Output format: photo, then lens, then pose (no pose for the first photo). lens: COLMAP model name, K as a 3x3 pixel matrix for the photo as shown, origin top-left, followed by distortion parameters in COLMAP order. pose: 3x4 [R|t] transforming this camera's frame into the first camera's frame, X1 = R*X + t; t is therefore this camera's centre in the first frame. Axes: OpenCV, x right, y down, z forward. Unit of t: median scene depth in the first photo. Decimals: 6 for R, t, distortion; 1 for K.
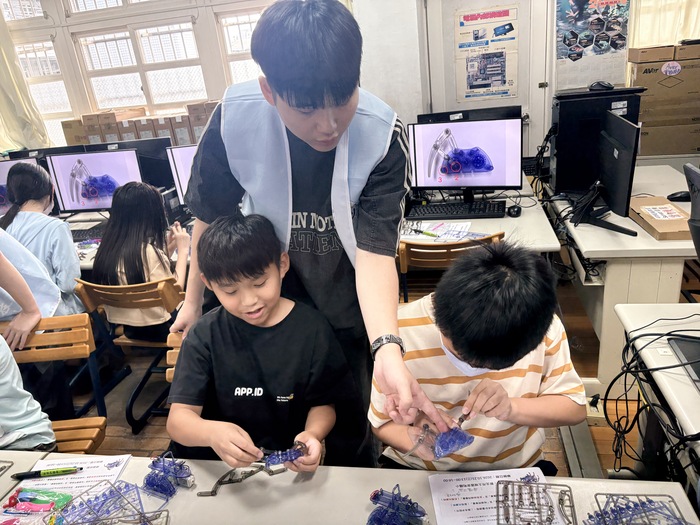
lens RADIAL K [[527.1, 0, 350.0], [0, 527.1, 262.5], [0, 0, 1]] dist [0.008598, 0.000033]
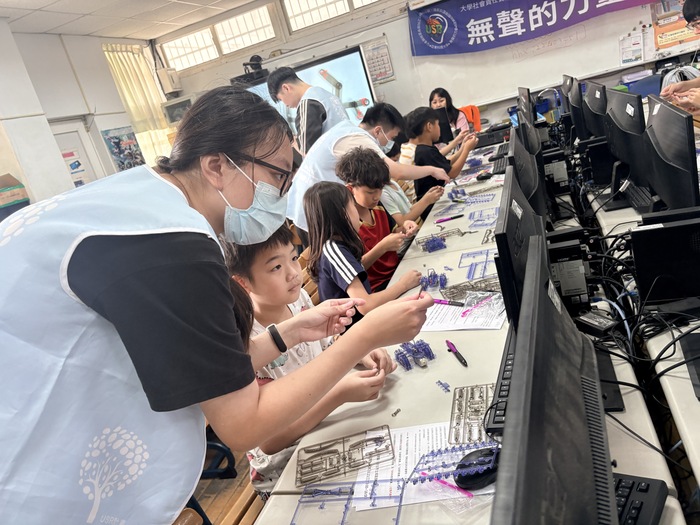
lens RADIAL K [[527.1, 0, 350.0], [0, 527.1, 262.5], [0, 0, 1]] dist [0.008598, 0.000033]
pose [[0.141081, -0.213518, 0.966699, -1.008186], [0.586238, 0.804873, 0.092219, 0.045983], [-0.797760, 0.553705, 0.238725, 0.268608]]
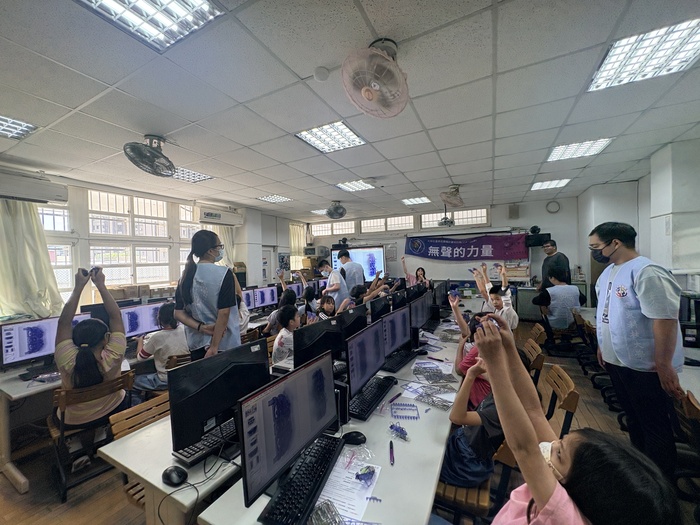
lens RADIAL K [[279.3, 0, 350.0], [0, 279.3, 262.5], [0, 0, 1]] dist [-0.000084, 0.000051]
pose [[0.288642, 0.089810, 0.953216, -1.366491], [0.348866, 0.917281, -0.192064, 0.111152], [-0.891616, 0.387982, 0.233434, 0.069258]]
